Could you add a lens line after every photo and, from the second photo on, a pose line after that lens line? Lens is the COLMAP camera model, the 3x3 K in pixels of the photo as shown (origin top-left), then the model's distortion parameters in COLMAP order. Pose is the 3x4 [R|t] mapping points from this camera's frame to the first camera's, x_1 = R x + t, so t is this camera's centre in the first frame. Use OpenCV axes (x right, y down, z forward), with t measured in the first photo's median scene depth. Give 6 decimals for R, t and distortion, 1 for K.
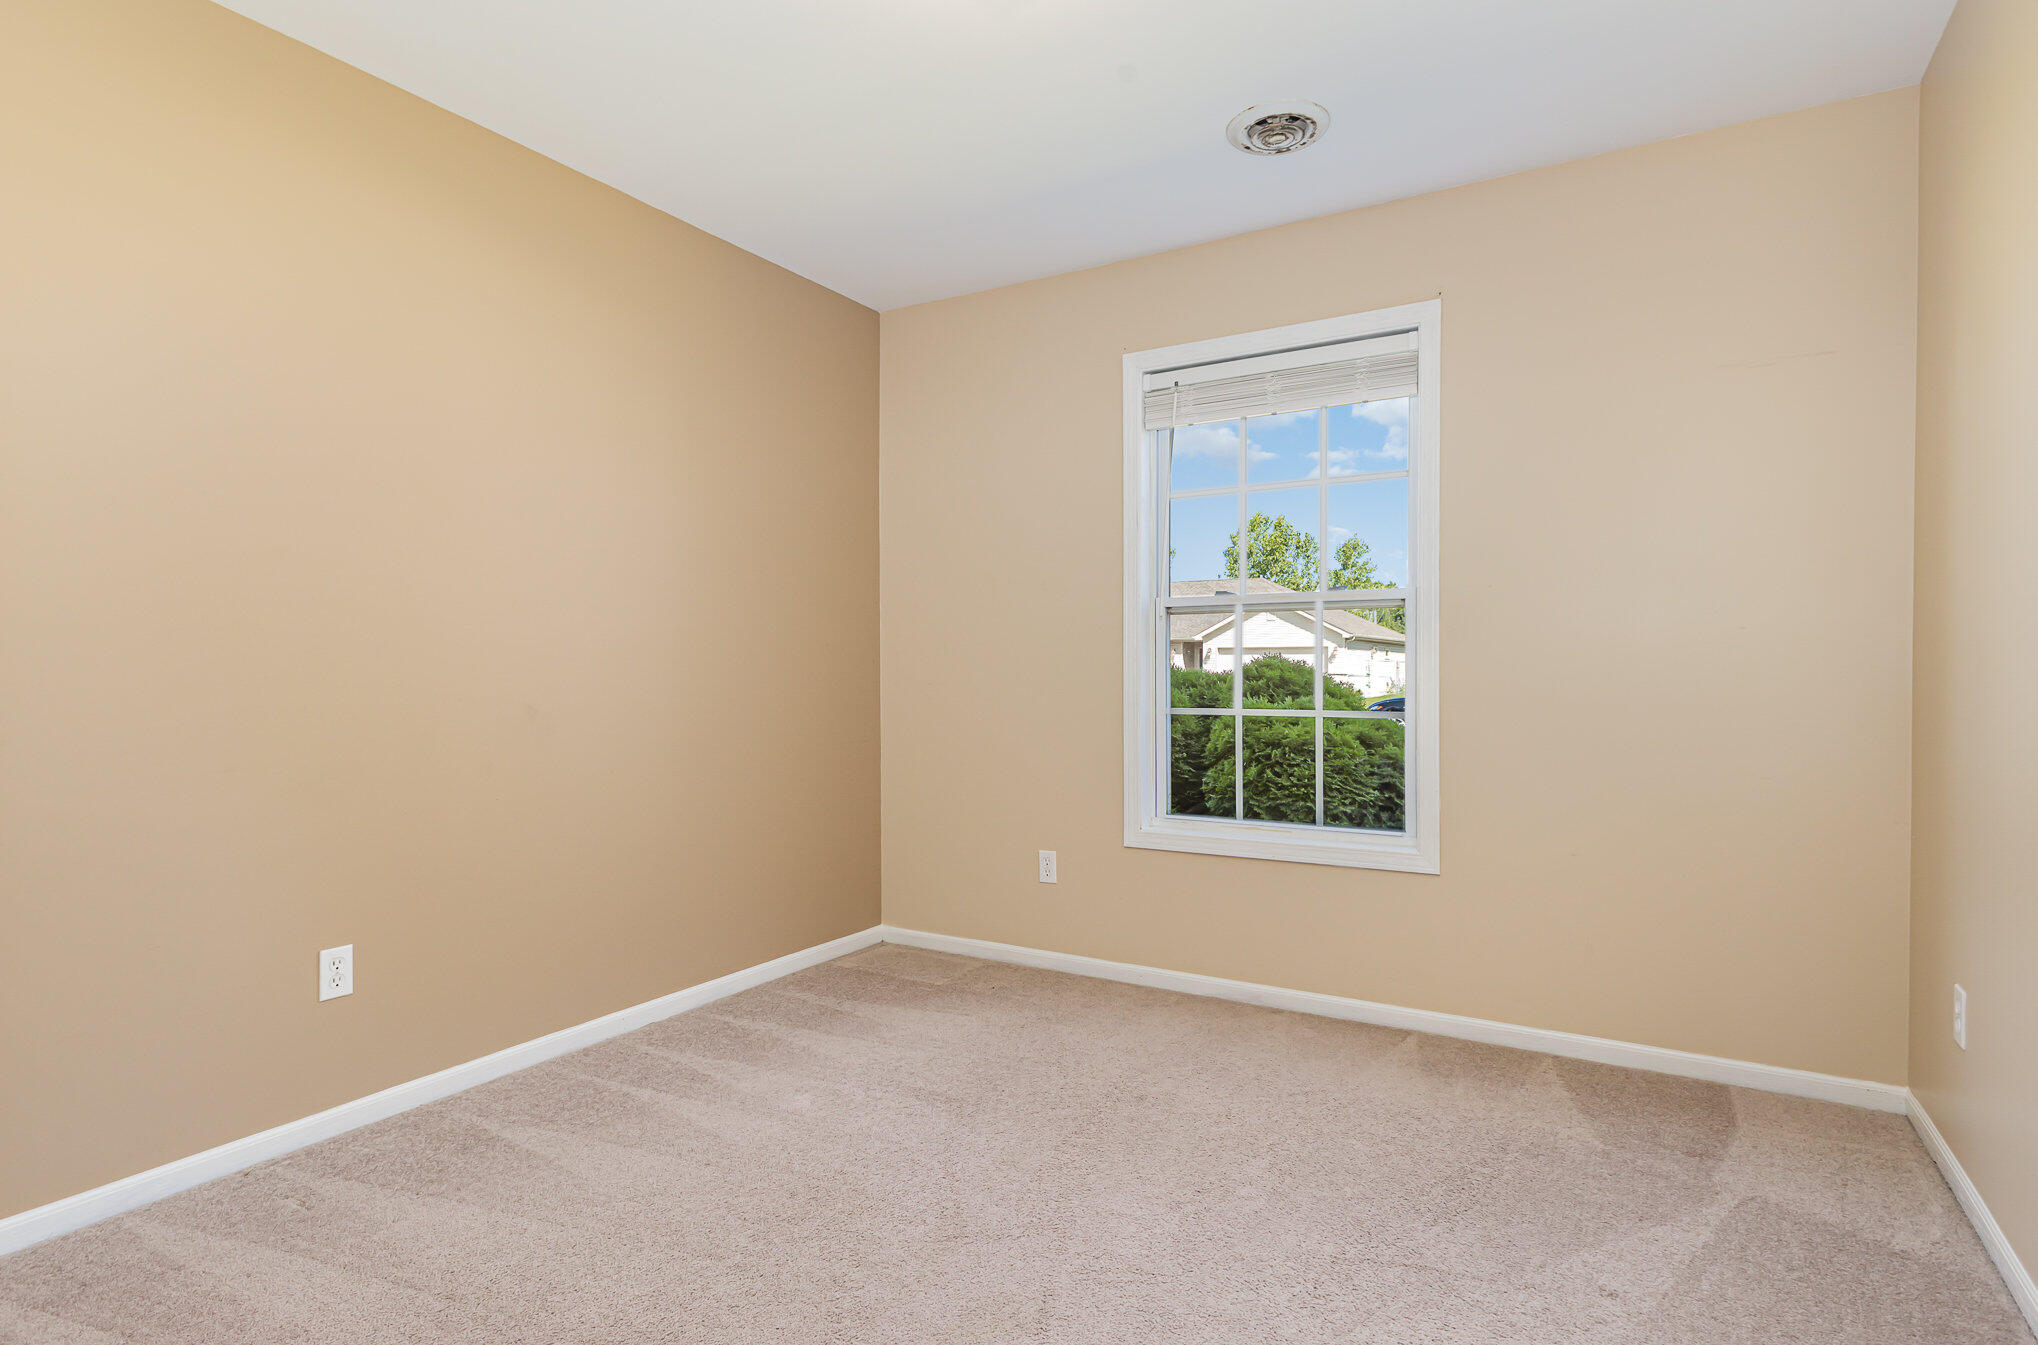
lens RADIAL K [[1041.7, 0, 1023.4], [0, 1041.7, 686.1], [0, 0, 1]] dist [0.024919, -0.004195]
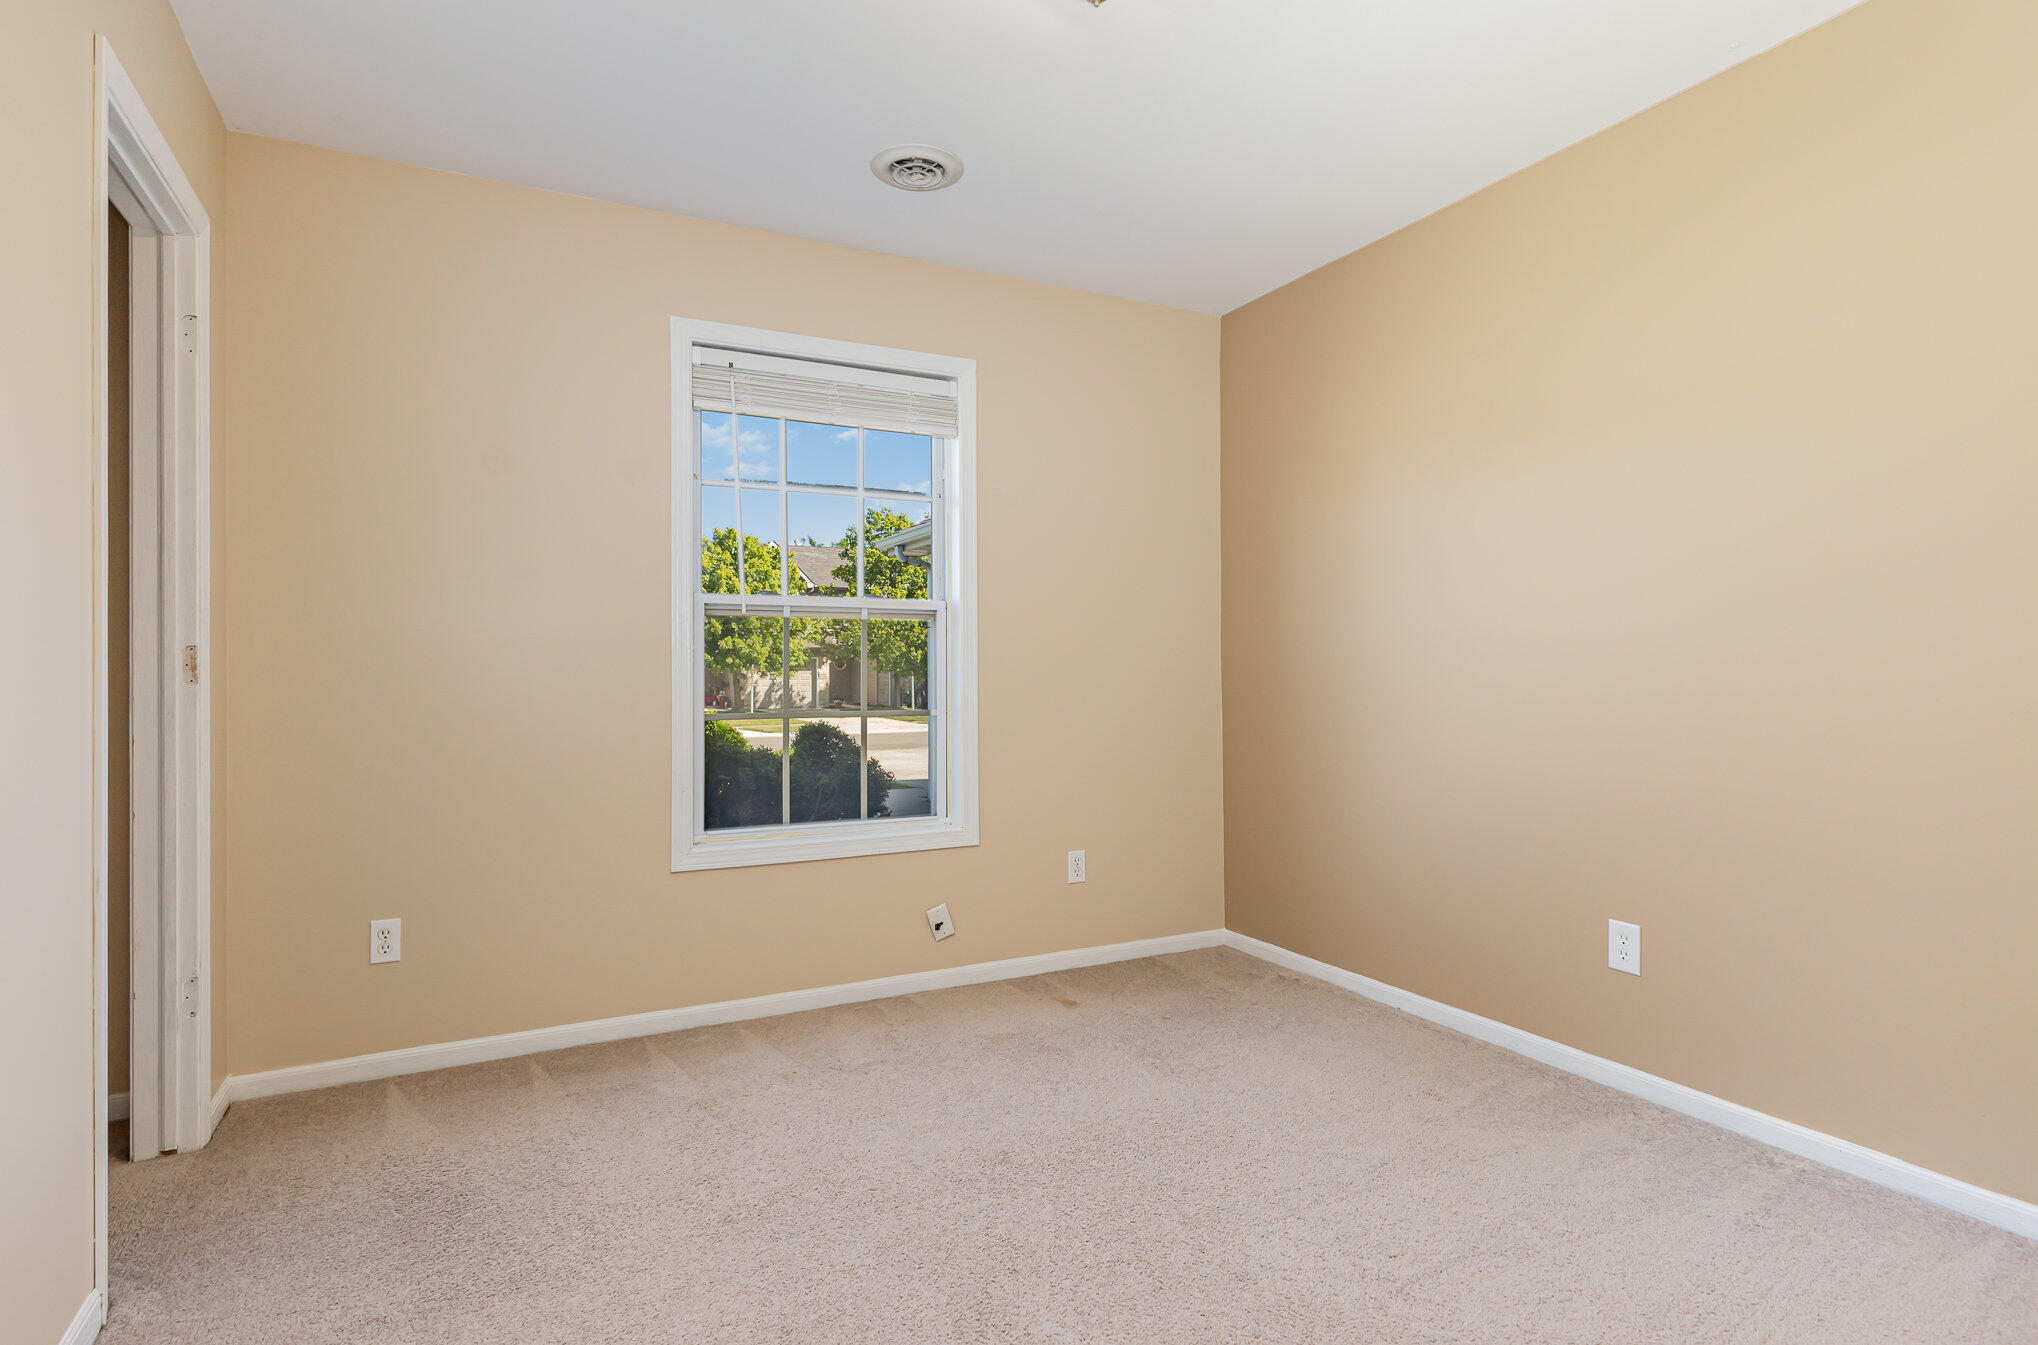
lens RADIAL K [[1041.7, 0, 1028.1], [0, 1041.7, 665.7], [0, 0, 1]] dist [0.024919, -0.004195]
pose [[0.537543, -0.000257, 0.843236, -0.543256], [0.015953, 0.999824, -0.009866, -0.009224], [-0.843085, 0.018756, 0.537453, 0.306958]]
